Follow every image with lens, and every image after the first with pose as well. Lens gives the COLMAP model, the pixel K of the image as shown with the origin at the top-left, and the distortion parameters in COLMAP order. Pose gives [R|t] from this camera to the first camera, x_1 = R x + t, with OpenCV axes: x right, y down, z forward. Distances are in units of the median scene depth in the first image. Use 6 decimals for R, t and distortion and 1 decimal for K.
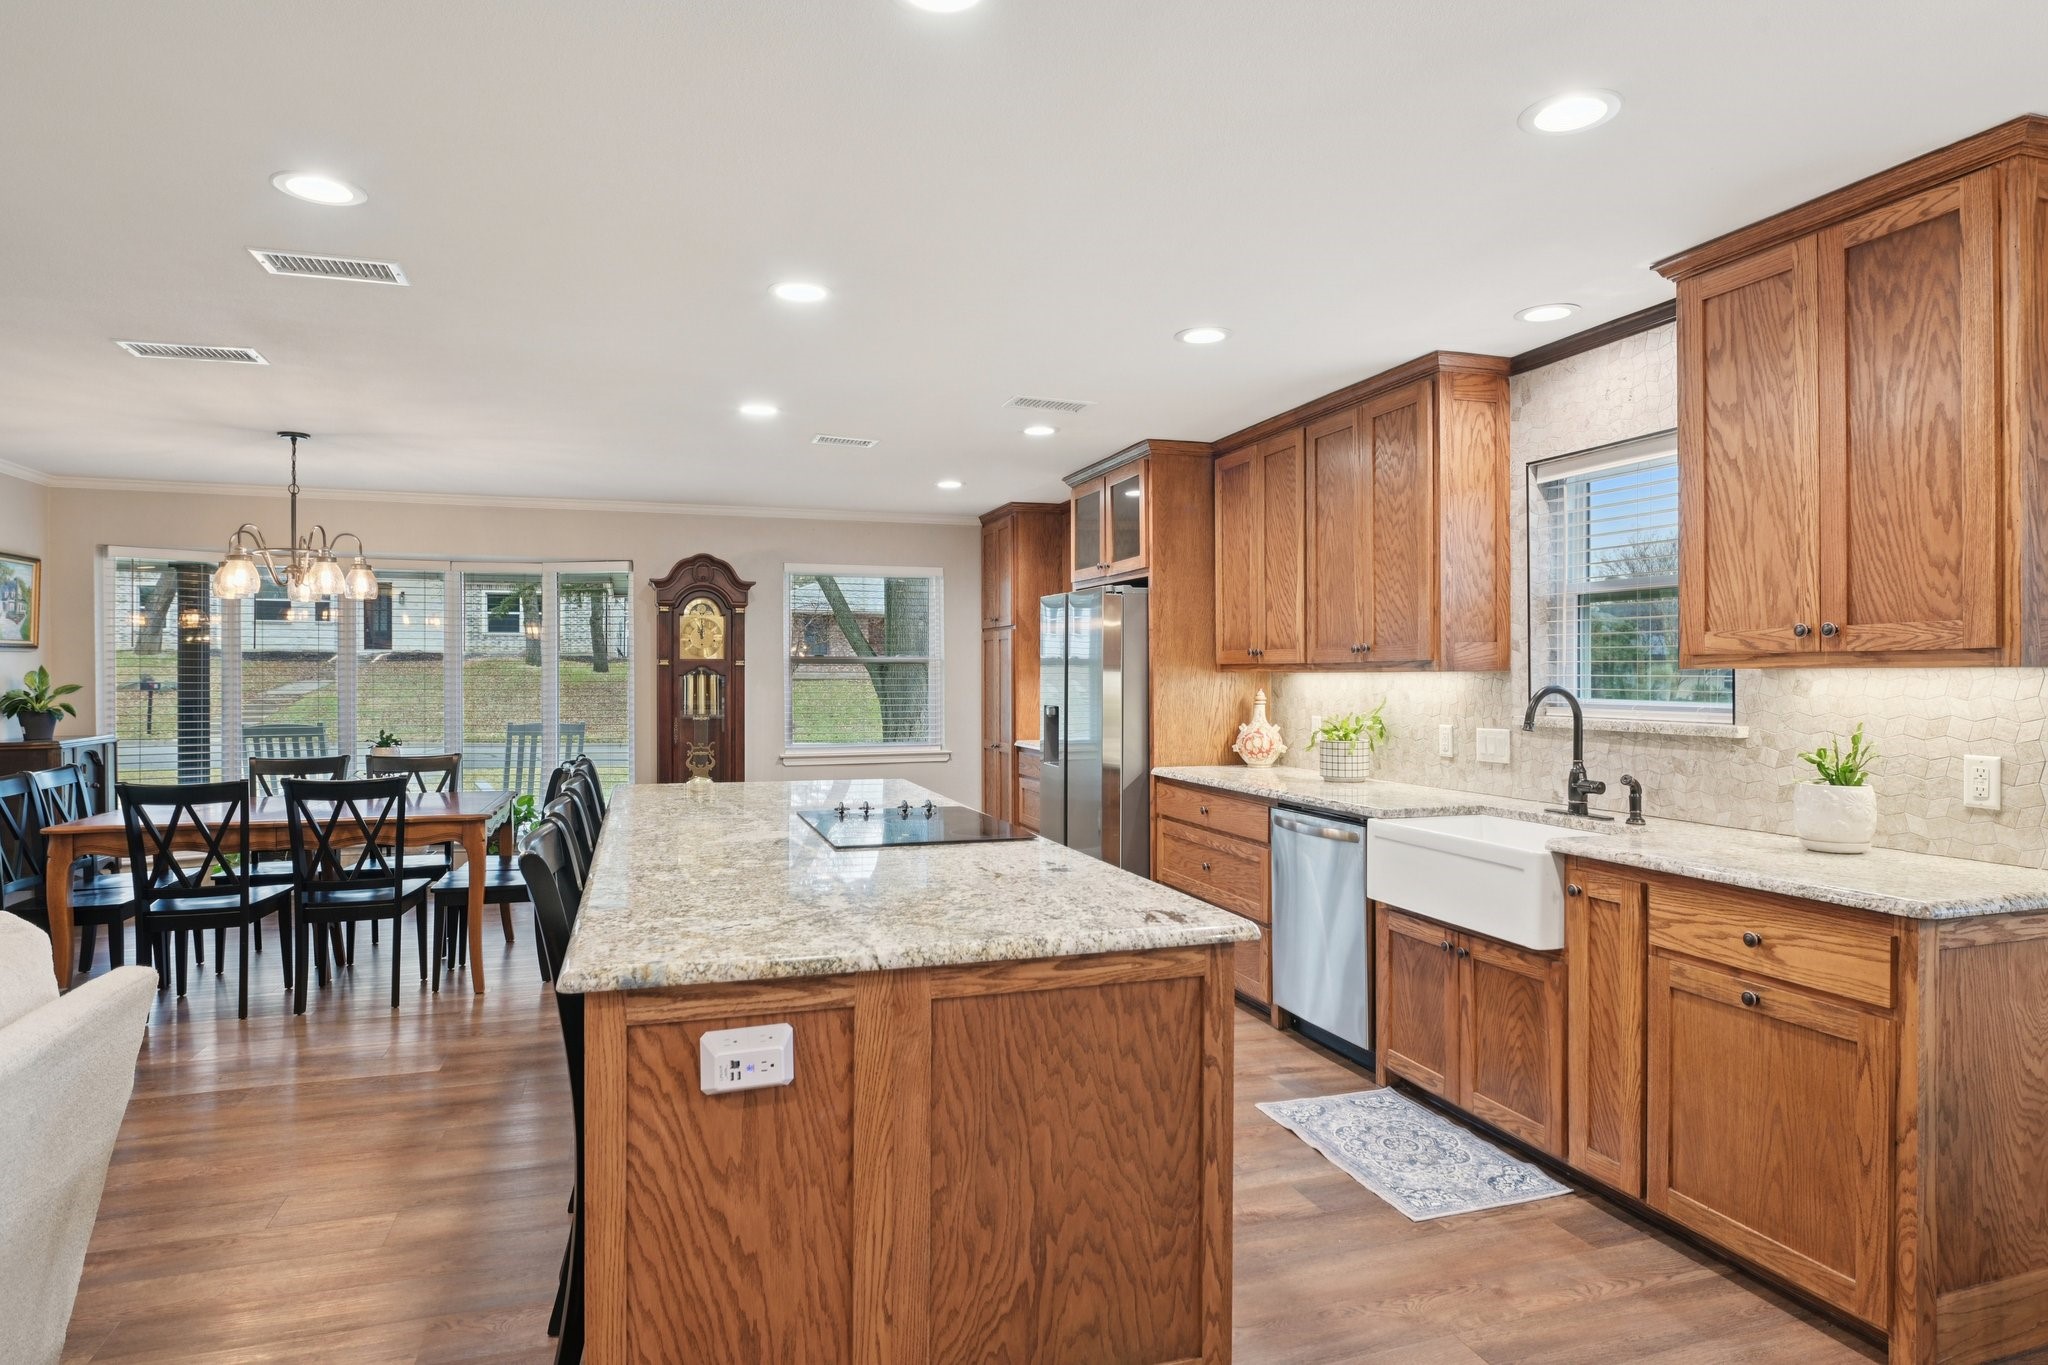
lens RADIAL K [[1140.5, 0, 1031.5], [0, 1140.5, 679.4], [0, 0, 1]] dist [-0.005009, -0.000327]
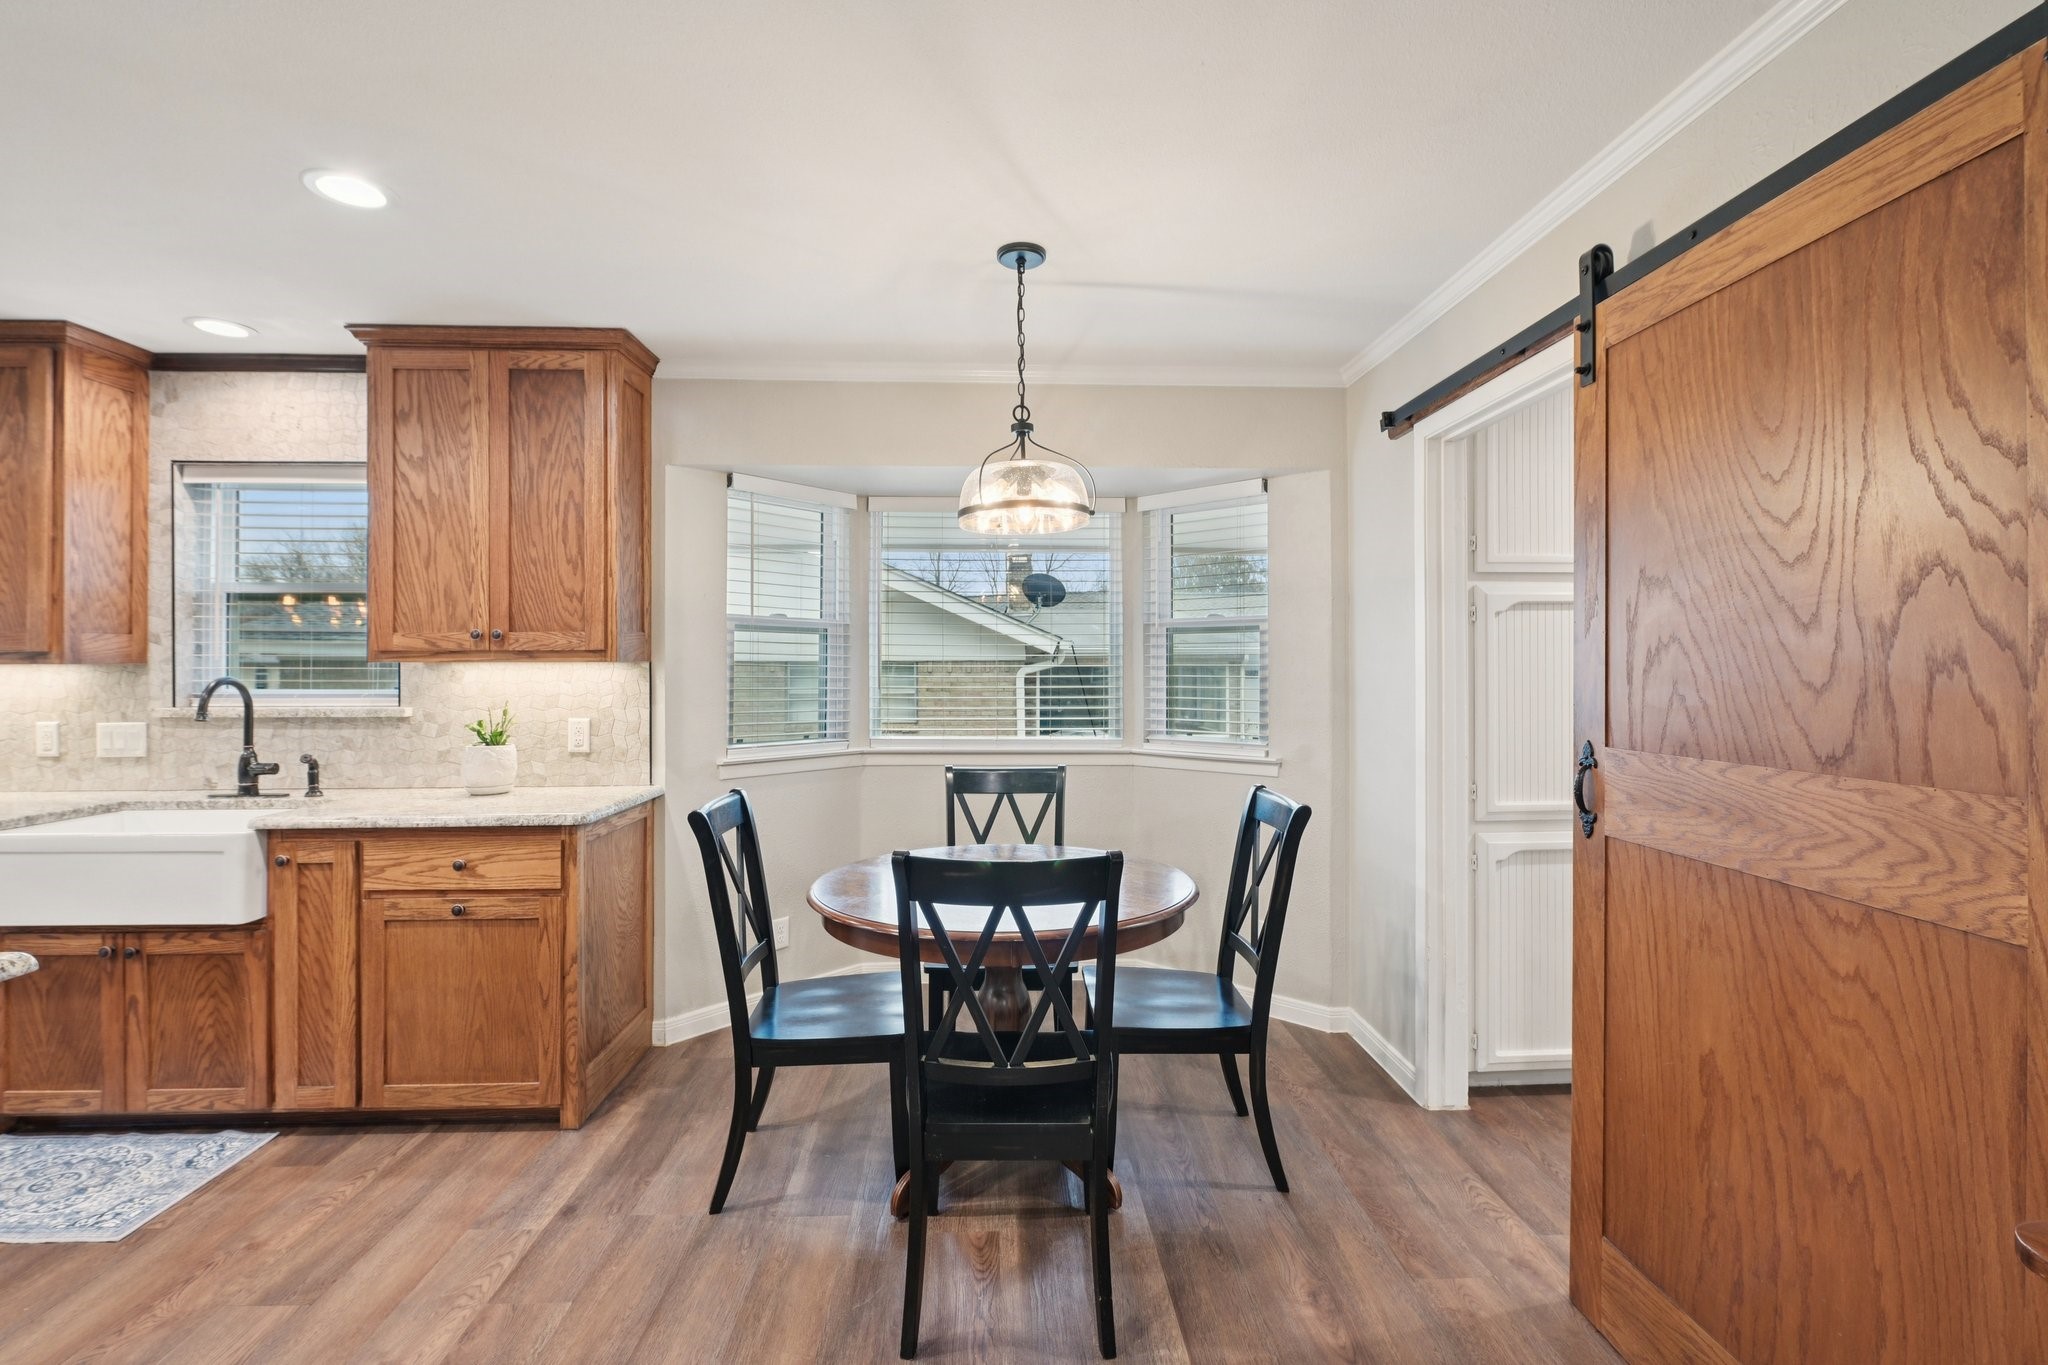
lens RADIAL K [[908.0, 0, 1024.1], [0, 908.0, 657.4], [0, 0, 1]] dist [-0.009515, -0.001077]
pose [[0.277229, 0.009676, 0.960755, -0.142637], [0.005806, 0.999914, -0.011746, 0.000874], [-0.960786, 0.008835, 0.277149, 0.048556]]
